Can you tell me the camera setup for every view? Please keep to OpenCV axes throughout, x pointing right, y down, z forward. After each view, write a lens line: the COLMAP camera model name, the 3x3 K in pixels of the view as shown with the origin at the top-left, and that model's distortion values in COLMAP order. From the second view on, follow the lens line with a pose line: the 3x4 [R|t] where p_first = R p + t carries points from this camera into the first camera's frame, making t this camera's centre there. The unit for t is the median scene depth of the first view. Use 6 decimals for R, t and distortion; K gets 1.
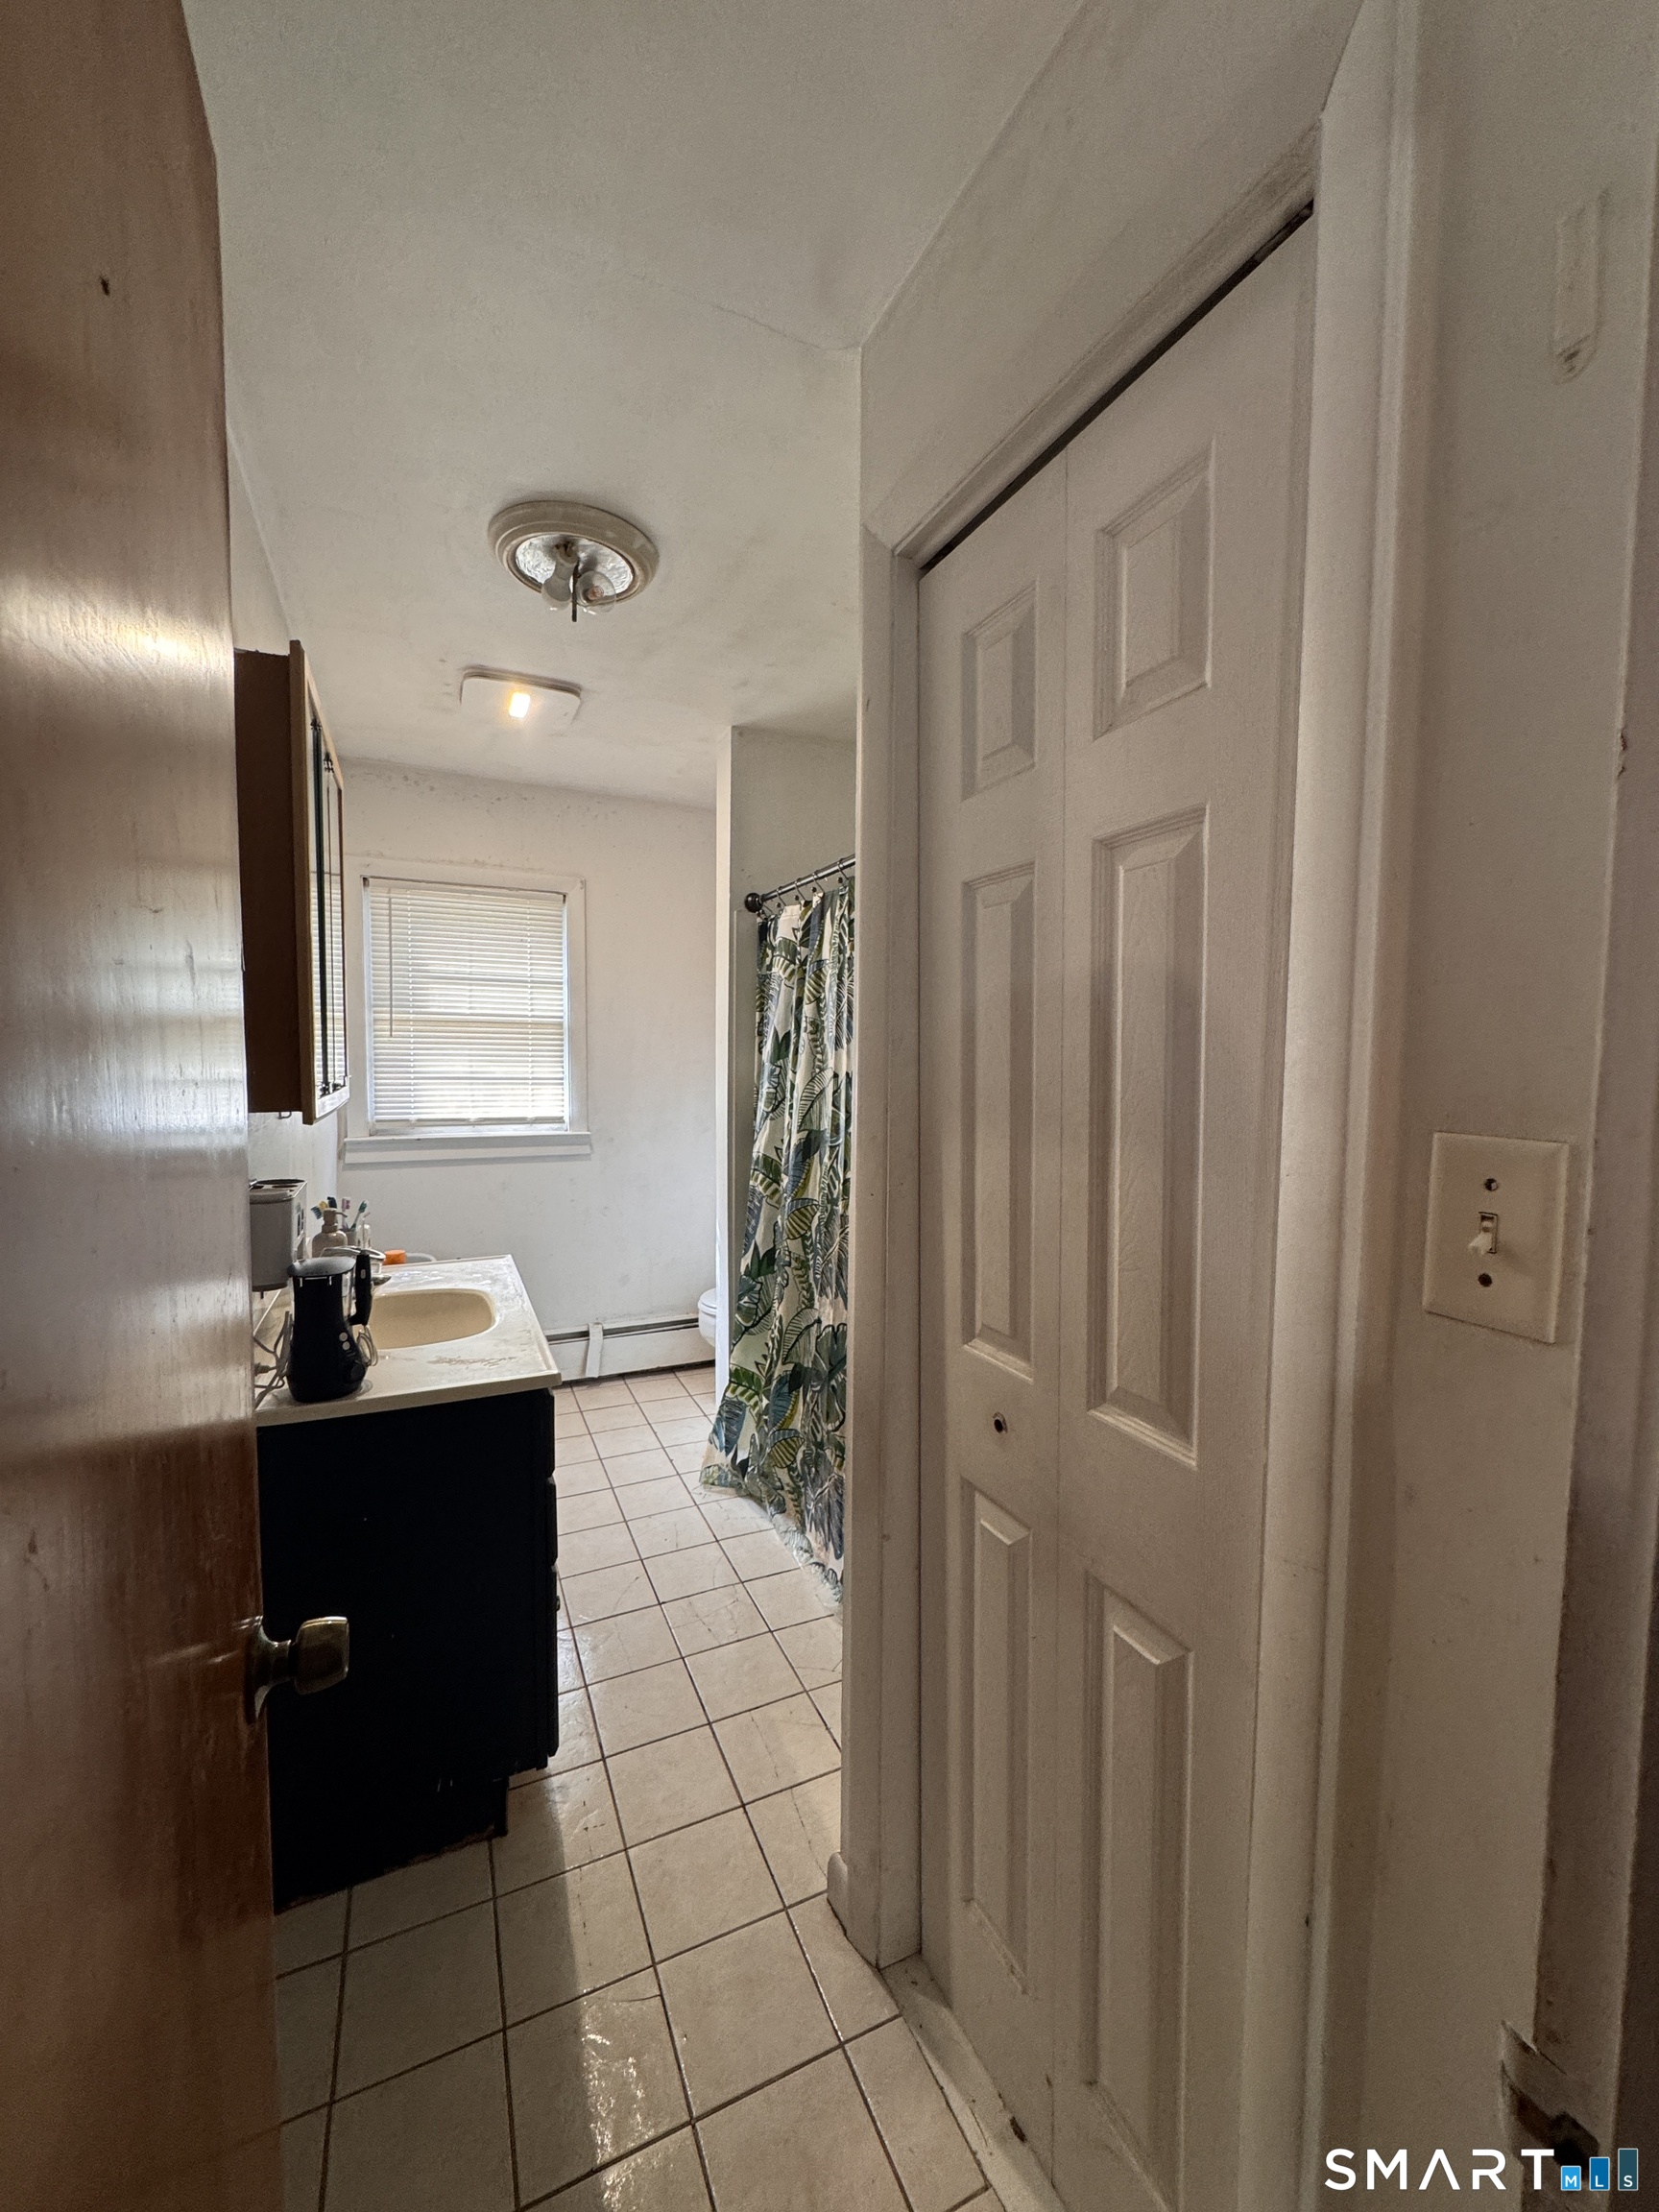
lens RADIAL K [[881.5, 0, 828.6], [0, 881.5, 1106.6], [0, 0, 1]] dist [-0.004136, 0.001005]
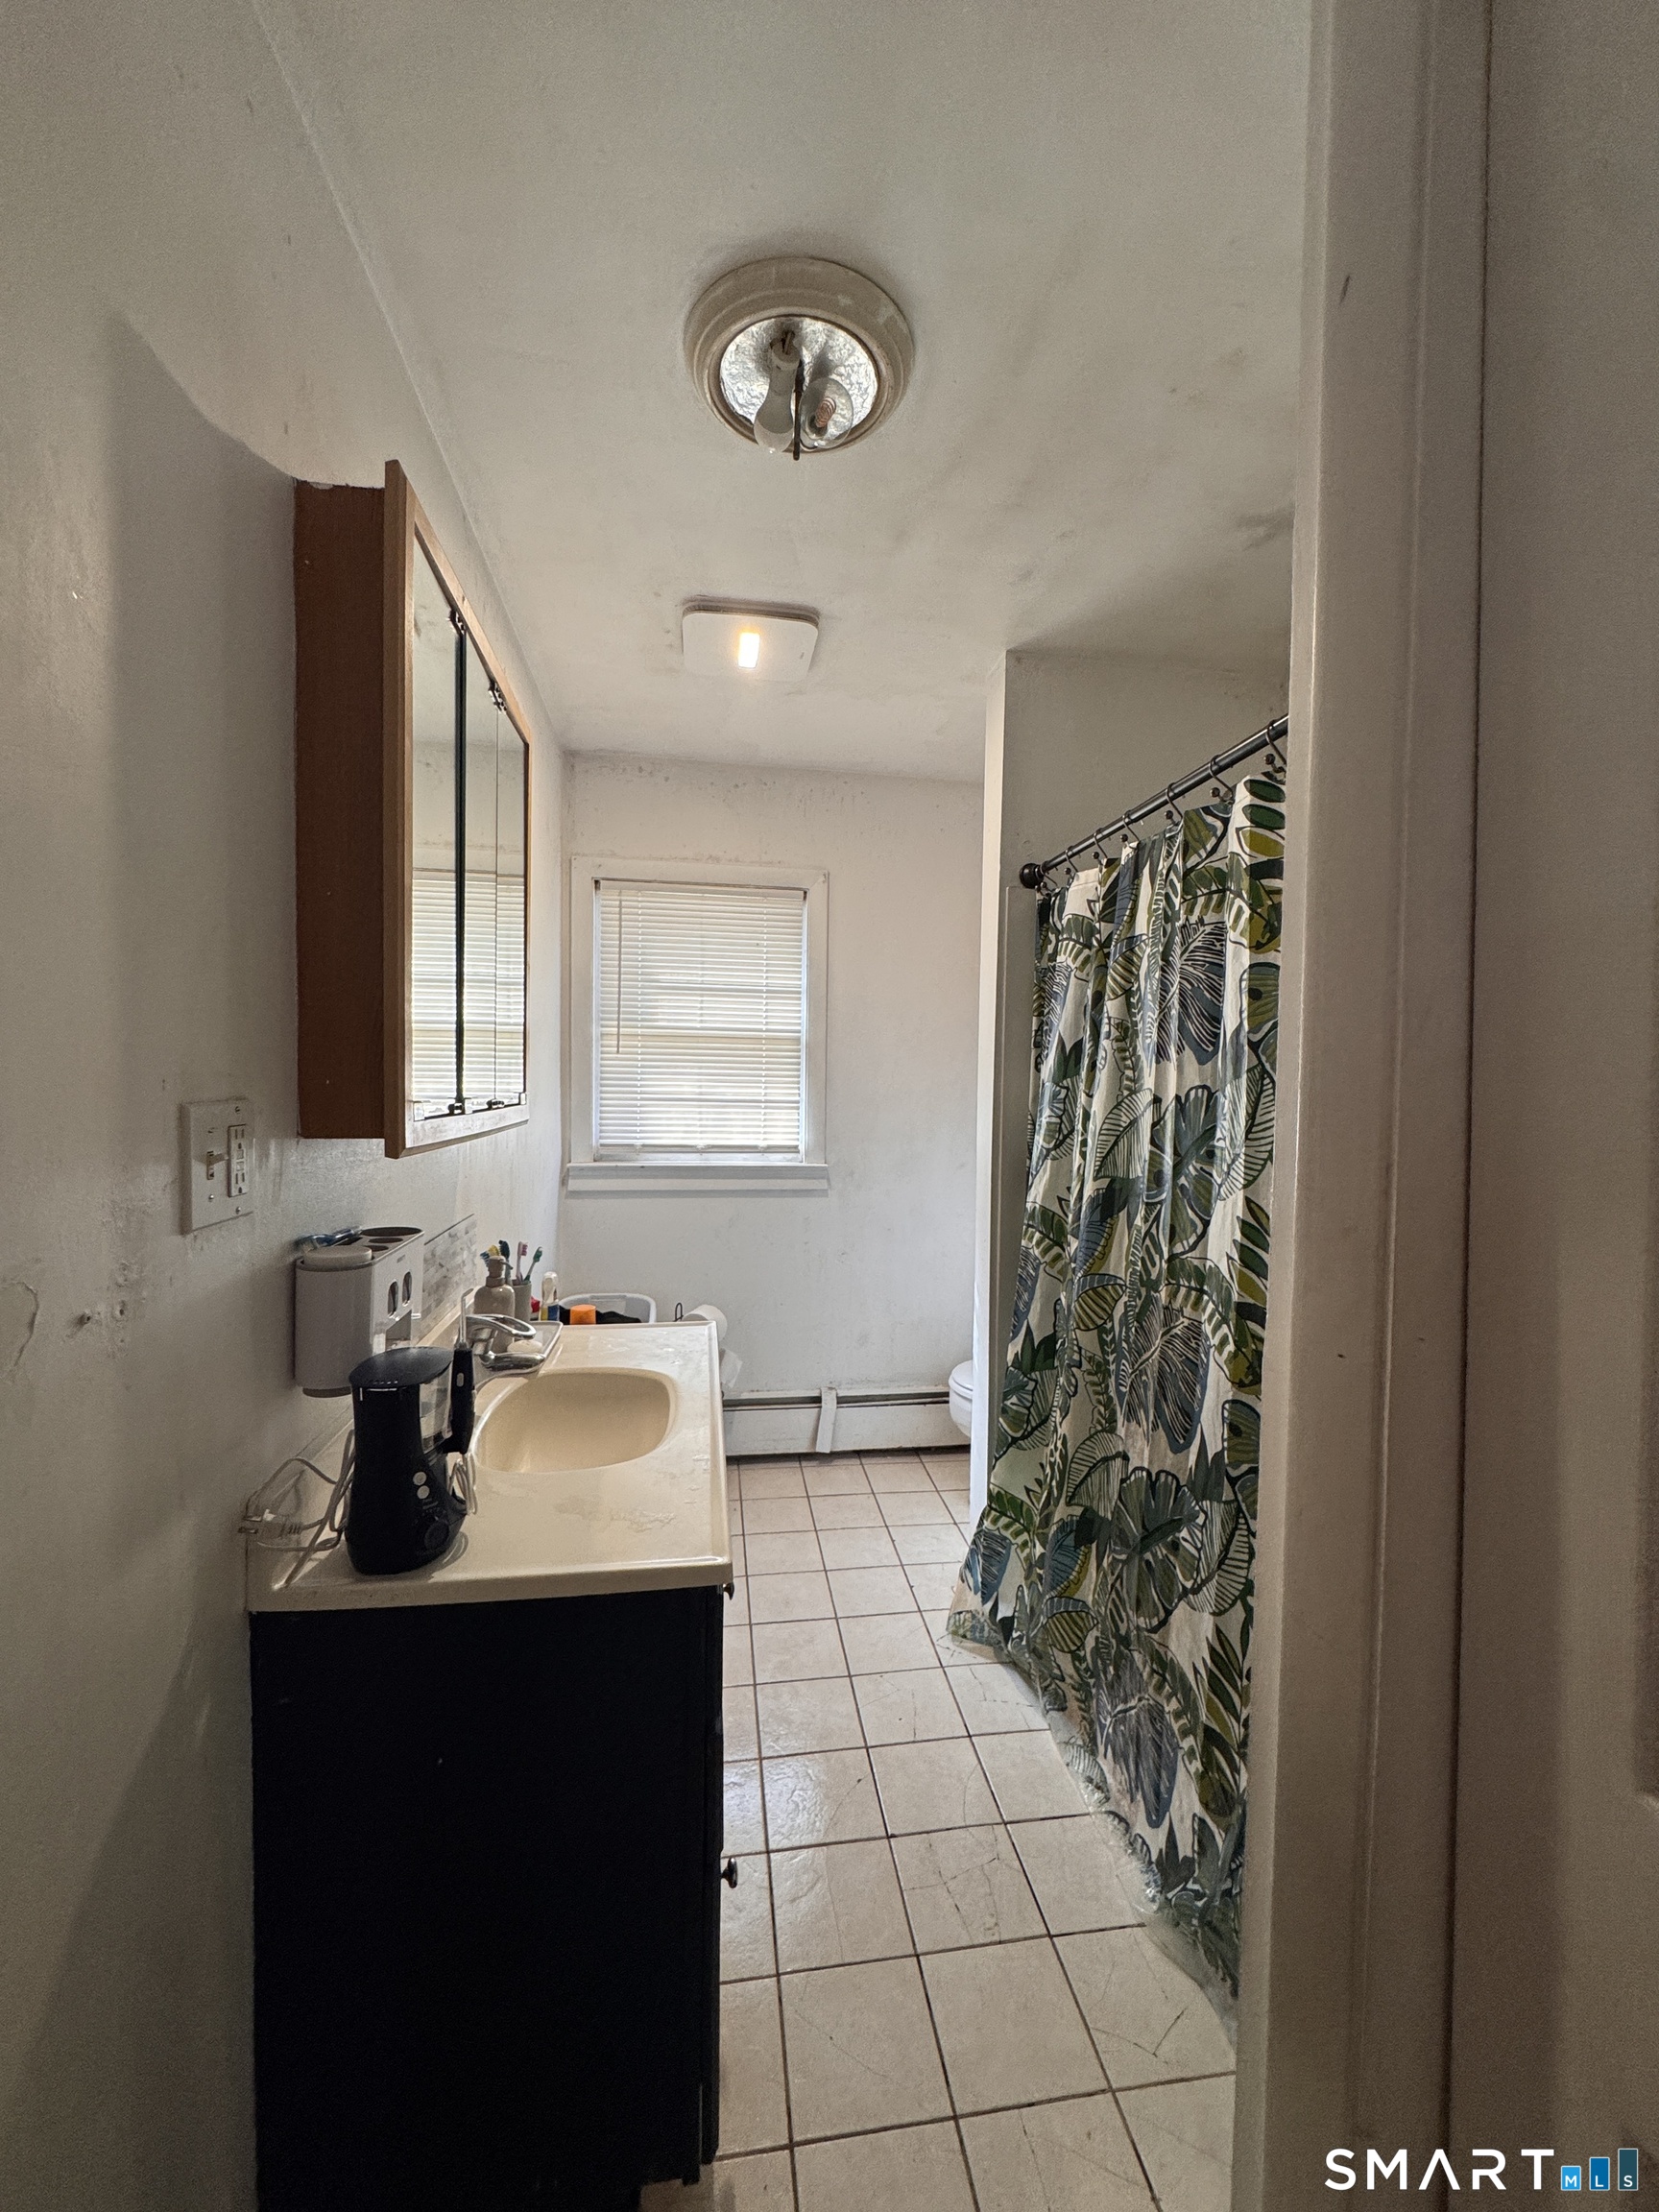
lens RADIAL K [[881.5, 0, 829.7], [0, 881.5, 1106.2], [0, 0, 1]] dist [-0.004136, 0.001005]
pose [[0.959573, 0.014463, -0.281086, -0.037107], [-0.023489, 0.999310, -0.028768, -0.004208], [0.280476, 0.034208, 0.959251, 0.231598]]
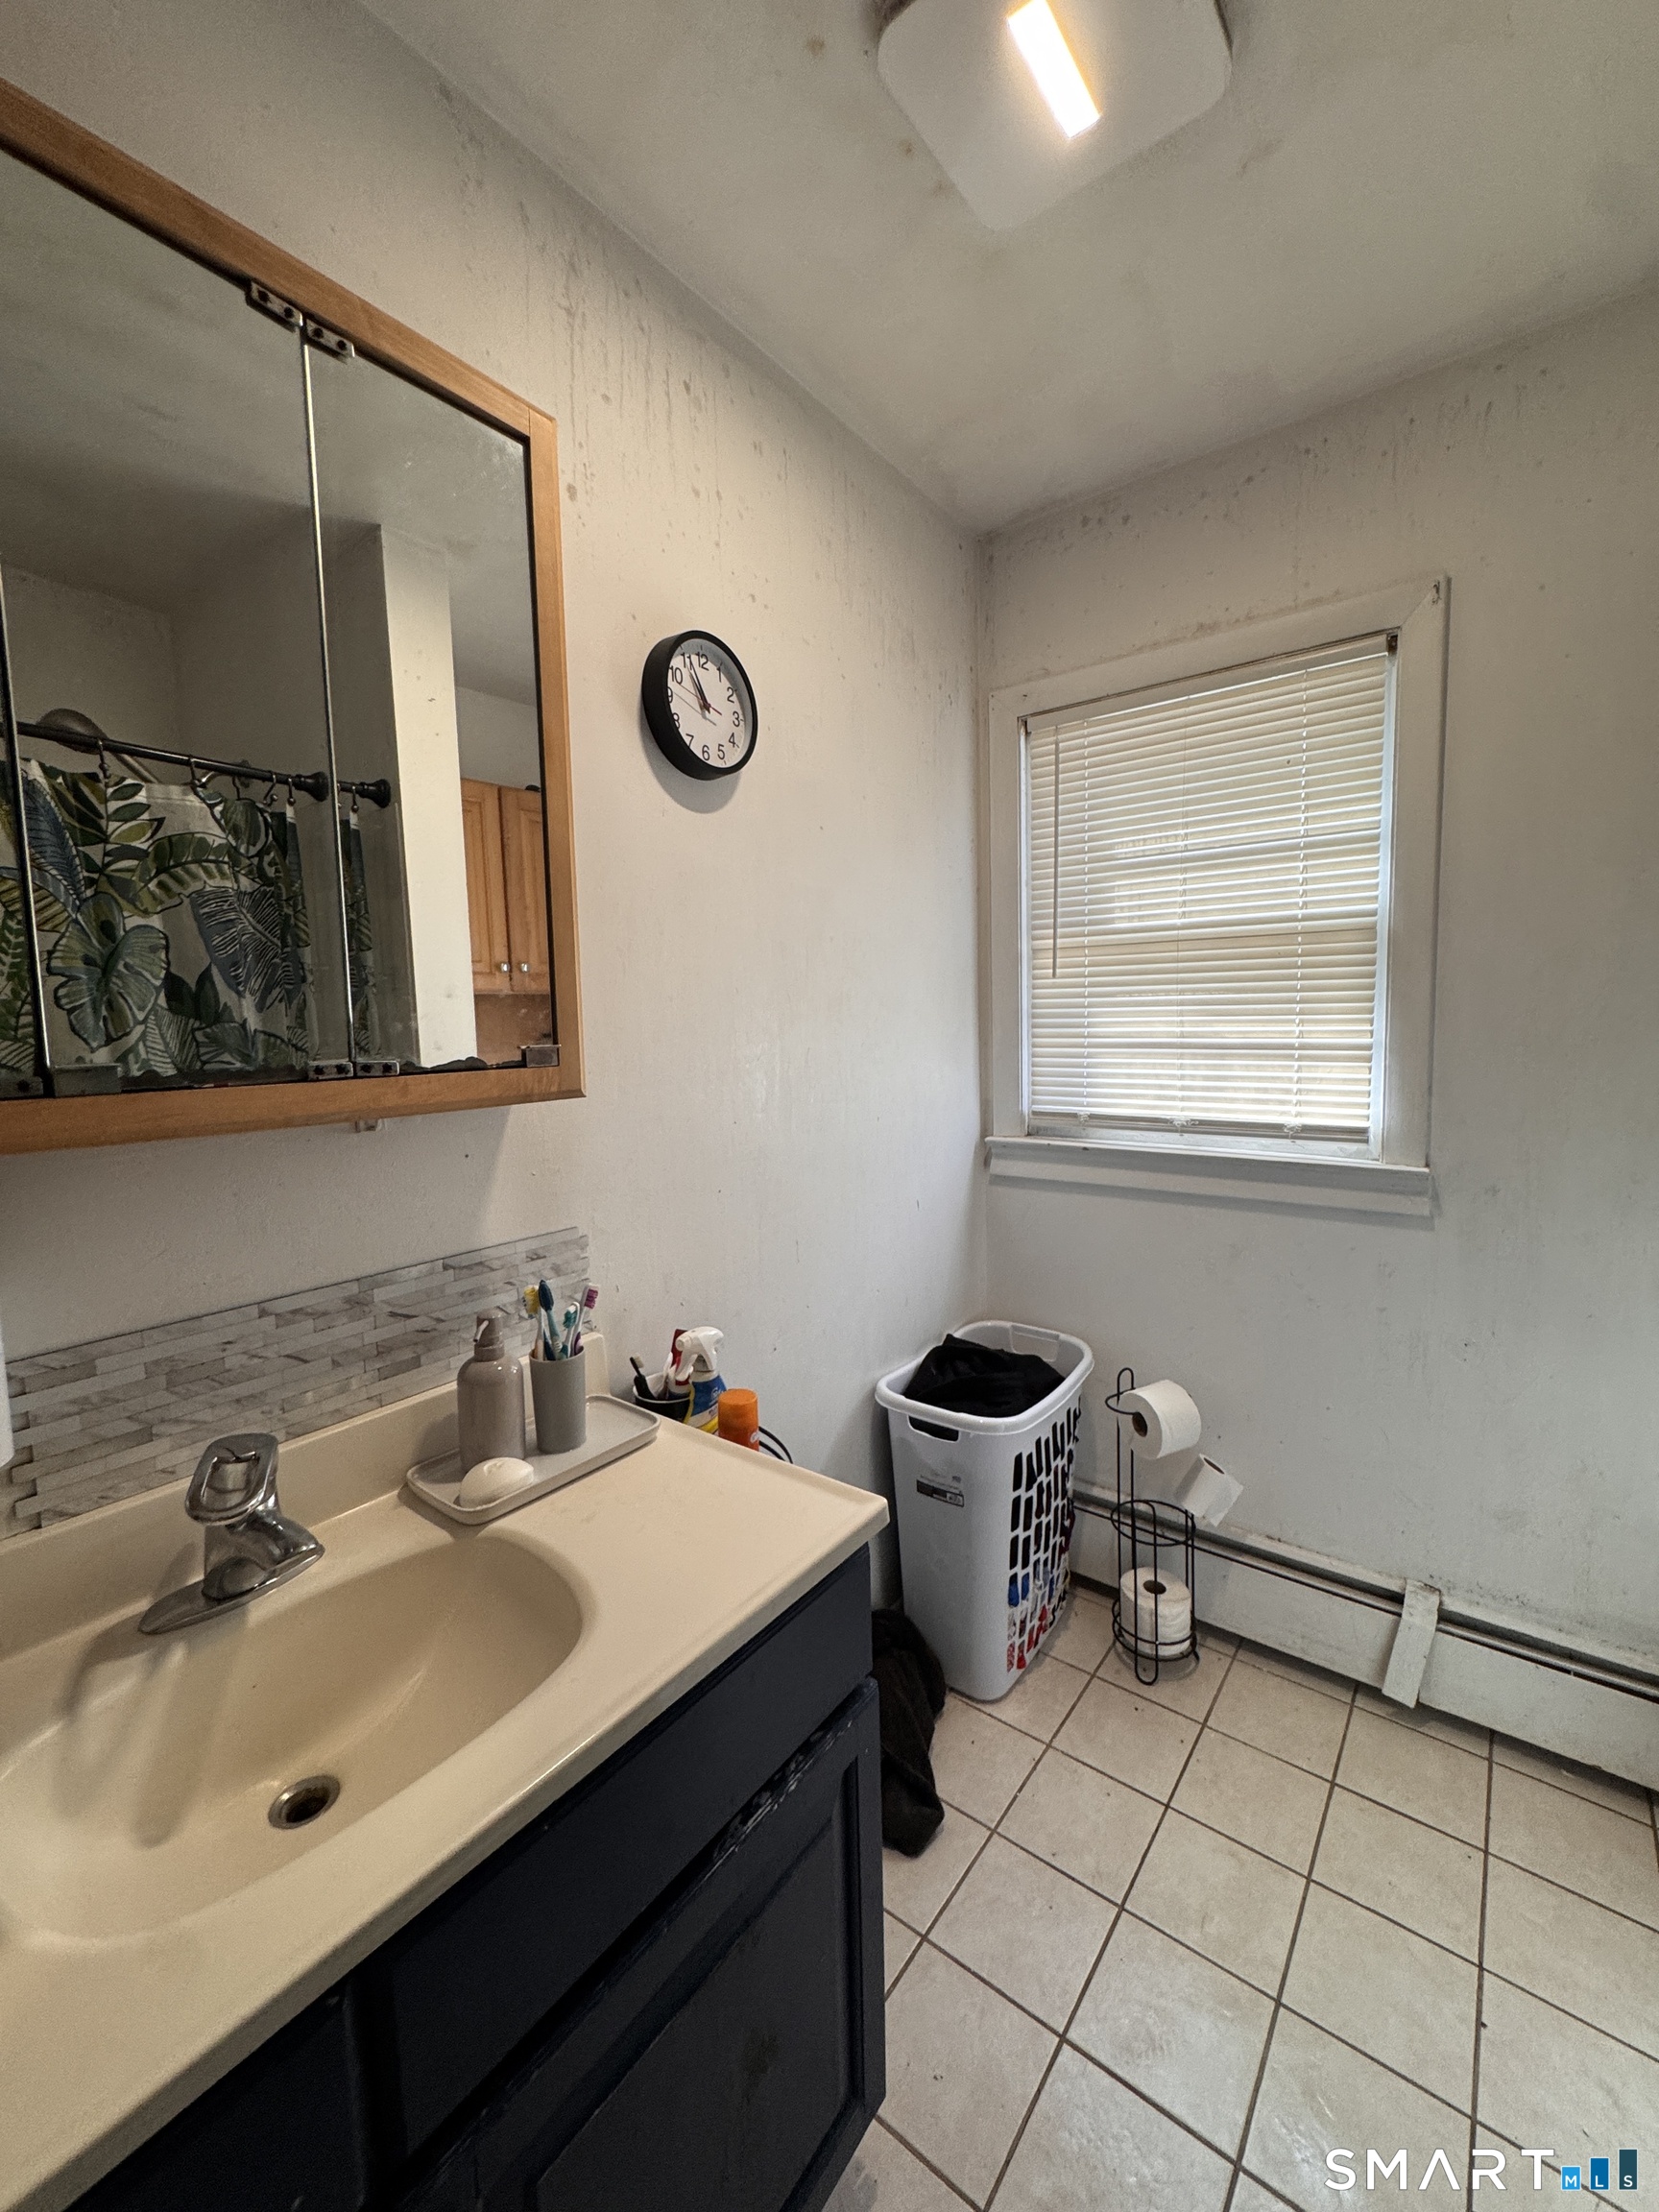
lens RADIAL K [[881.5, 0, 843.4], [0, 881.5, 1105.6], [0, 0, 1]] dist [-0.004136, 0.001005]
pose [[0.469261, 0.065976, -0.880591, -0.029458], [-0.027657, 0.997814, 0.060020, -0.028105], [0.882626, -0.003810, 0.470060, 0.711796]]
